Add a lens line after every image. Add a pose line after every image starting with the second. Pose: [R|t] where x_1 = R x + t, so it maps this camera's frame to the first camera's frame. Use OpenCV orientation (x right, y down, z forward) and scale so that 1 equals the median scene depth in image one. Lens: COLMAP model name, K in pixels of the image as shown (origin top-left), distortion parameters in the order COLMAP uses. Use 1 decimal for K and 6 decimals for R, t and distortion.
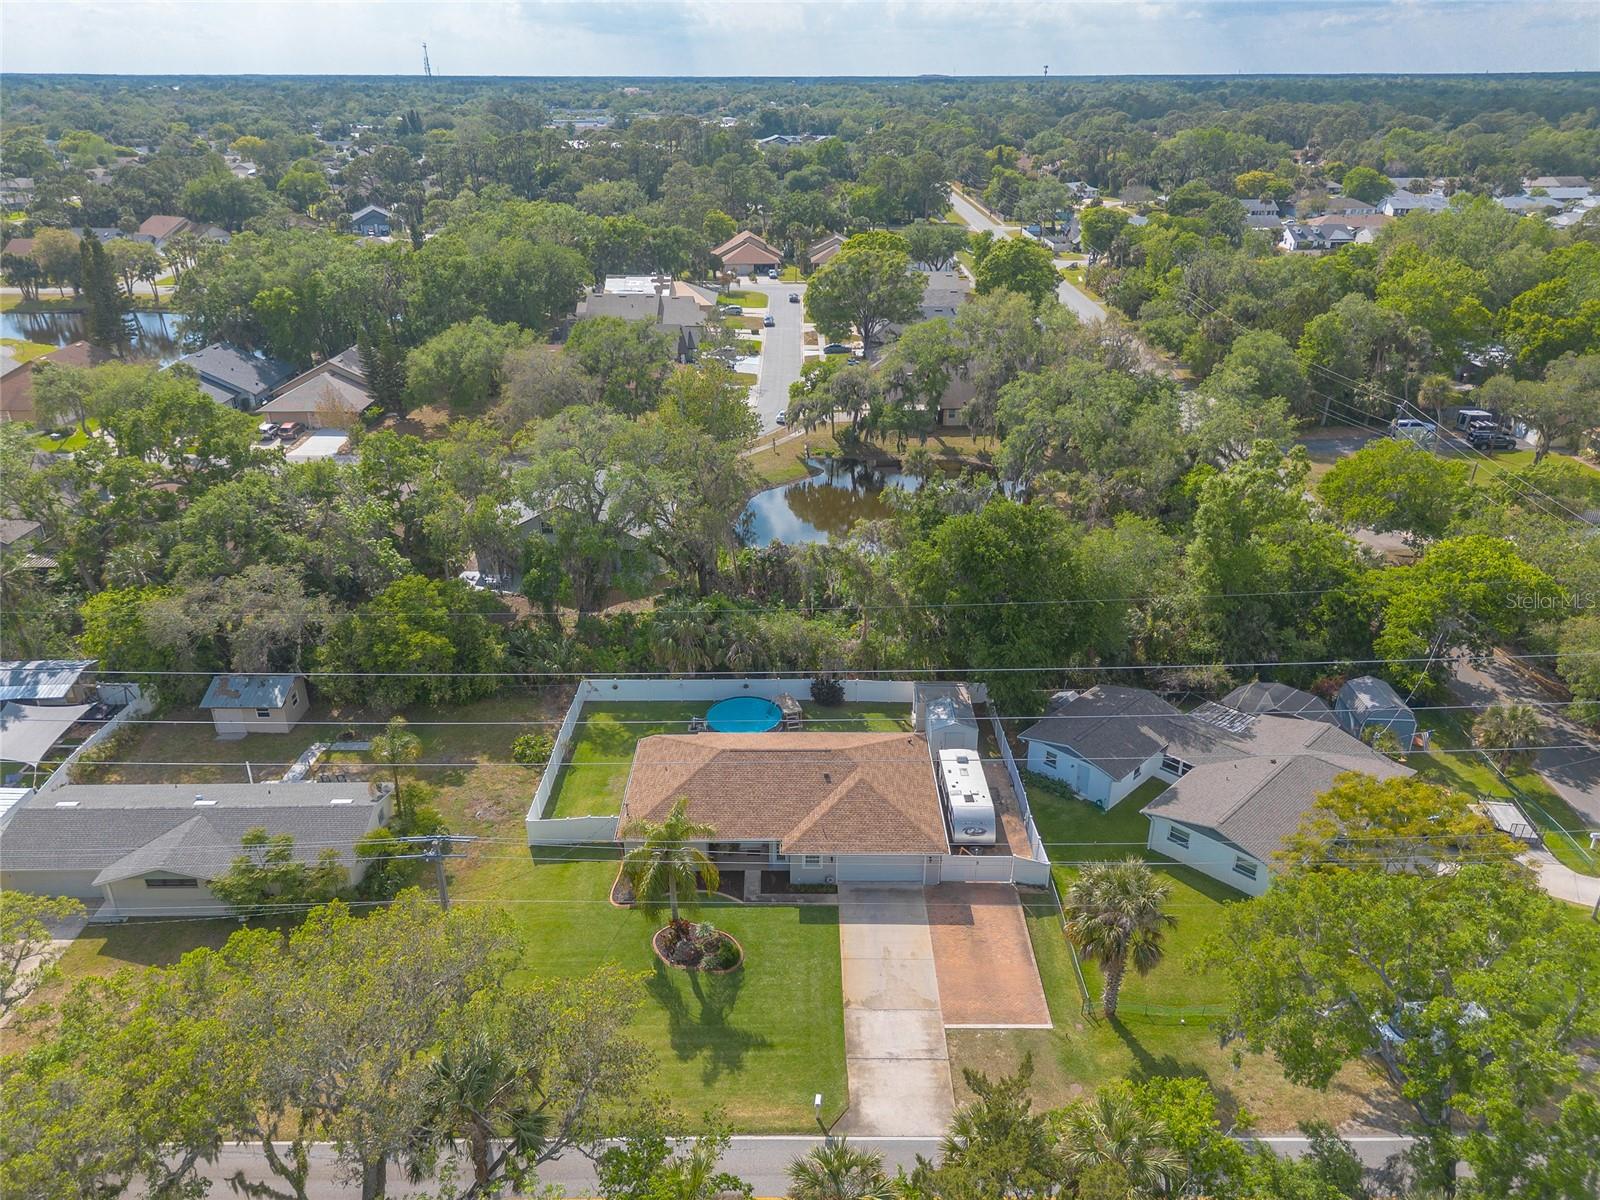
lens RADIAL K [[1131.9, 0, 797.4], [0, 1131.9, 602.3], [0, 0, 1]] dist [0.081736, -0.083986]
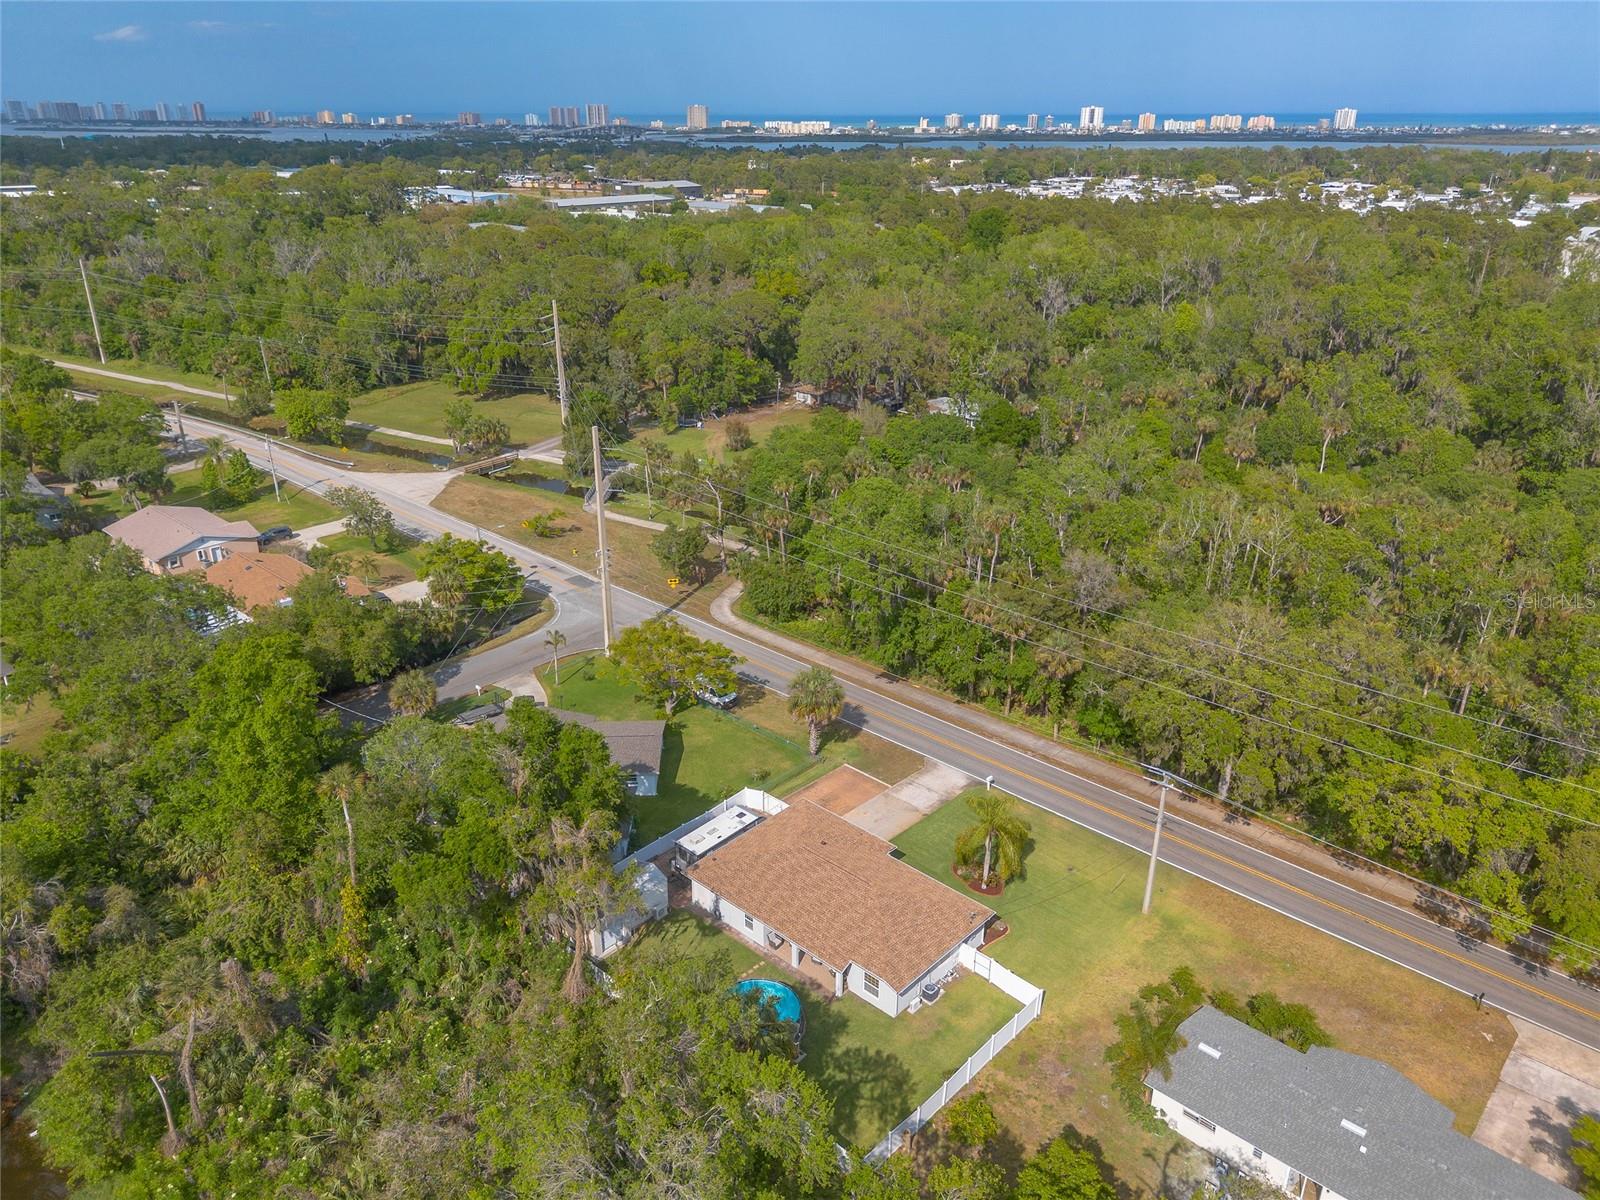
lens RADIAL K [[1131.9, 0, 797.4], [0, 1131.9, 602.3], [0, 0, 1]] dist [0.081736, -0.083986]
pose [[-0.733306, -0.269280, 0.624300, -0.595309], [0.283585, 0.713400, 0.640812, -0.757413], [-0.617933, 0.646954, -0.446776, 1.291724]]
